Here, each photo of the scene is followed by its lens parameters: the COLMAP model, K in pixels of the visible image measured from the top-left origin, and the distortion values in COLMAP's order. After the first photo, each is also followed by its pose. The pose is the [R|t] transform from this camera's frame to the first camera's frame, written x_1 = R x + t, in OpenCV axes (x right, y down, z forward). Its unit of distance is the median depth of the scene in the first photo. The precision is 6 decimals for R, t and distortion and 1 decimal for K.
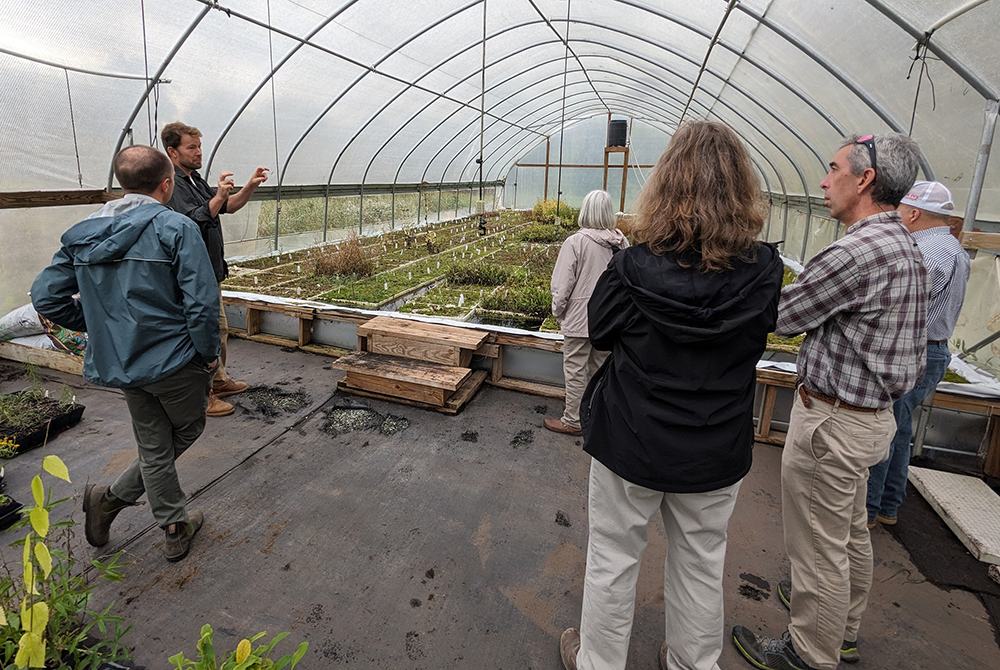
lens RADIAL K [[488.6, 0, 473.4], [0, 488.6, 274.5], [0, 0, 1]] dist [-0.000412, -0.000454]
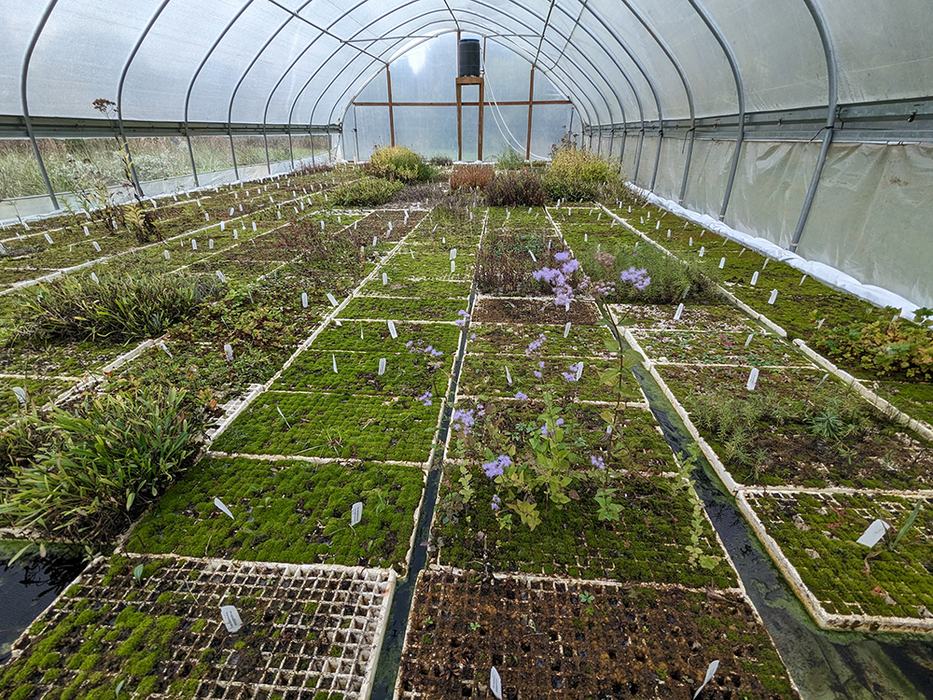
lens RADIAL K [[438.4, 0, 465.4], [0, 438.4, 352.3], [0, 0, 1]] dist [0.006266, 0.001012]
pose [[0.966630, -0.128664, 0.221523, 0.183593], [0.065260, 0.959871, 0.272742, -0.046054], [-0.247726, -0.249184, 0.936237, 0.558252]]
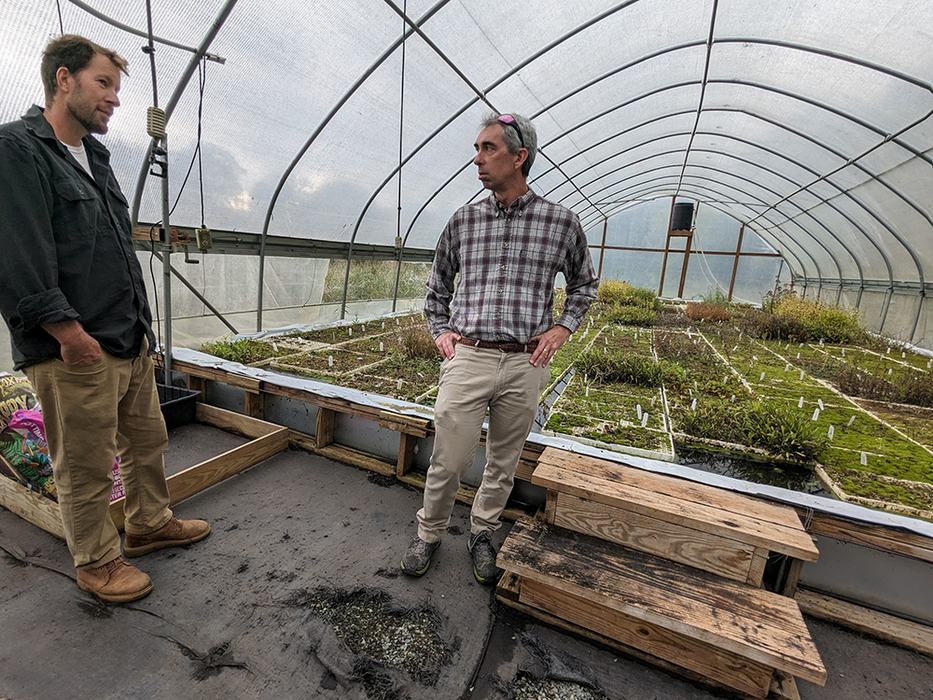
lens RADIAL K [[438.4, 0, 472.7], [0, 438.4, 350.9], [0, 0, 1]] dist [0.006266, 0.001012]
pose [[0.996917, 0.061411, -0.048833, -0.184392], [-0.061059, 0.998097, 0.008660, -0.018736], [0.049271, -0.005652, 0.998769, 0.335243]]
